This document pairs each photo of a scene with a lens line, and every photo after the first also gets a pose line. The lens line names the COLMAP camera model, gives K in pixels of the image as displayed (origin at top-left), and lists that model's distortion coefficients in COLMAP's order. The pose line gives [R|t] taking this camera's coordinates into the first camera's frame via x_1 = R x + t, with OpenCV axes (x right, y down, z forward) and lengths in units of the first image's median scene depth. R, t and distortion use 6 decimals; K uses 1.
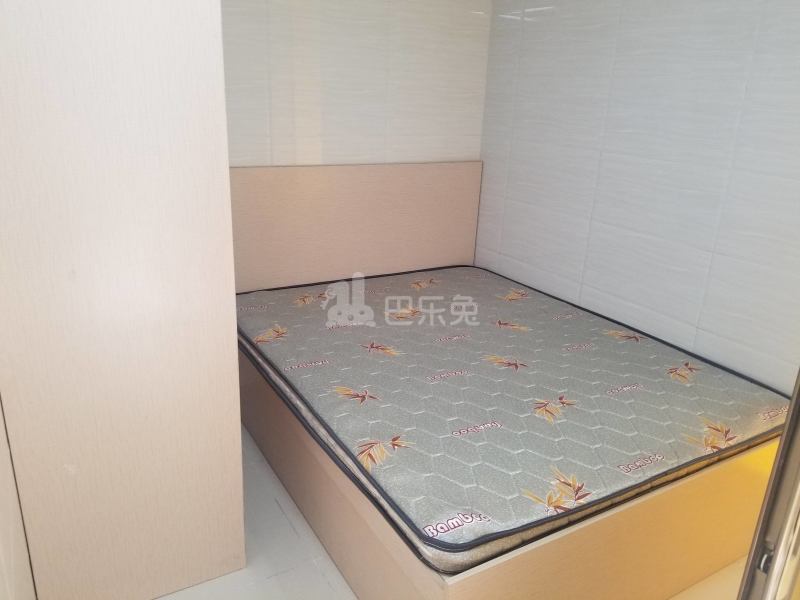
lens RADIAL K [[629.5, 0, 402.5], [0, 629.5, 298.1], [0, 0, 1]] dist [0.057065, -0.099080]
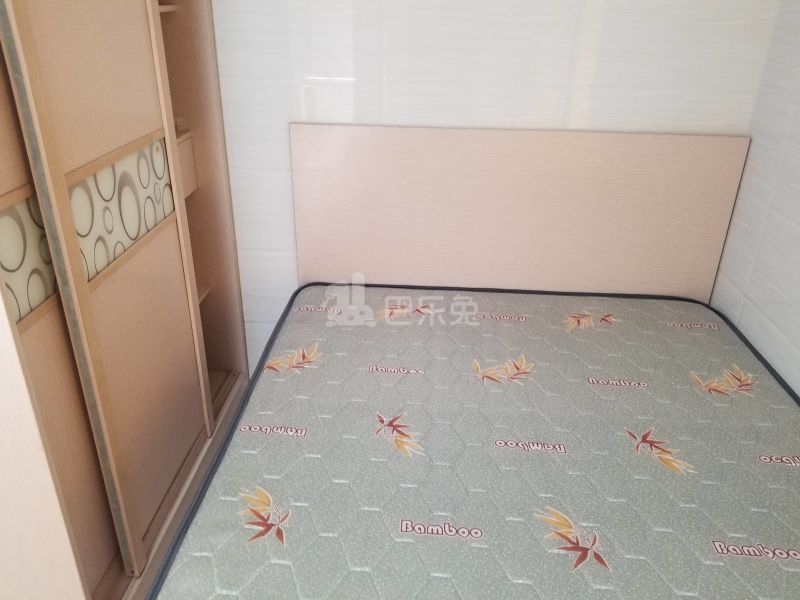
lens RADIAL K [[629.5, 0, 396.6], [0, 629.5, 298.5], [0, 0, 1]] dist [0.057065, -0.099080]
pose [[0.835912, 0.223521, -0.501288, 0.196163], [-0.167016, 0.973596, 0.155616, -0.116937], [0.522836, -0.046358, 0.851172, 0.346749]]
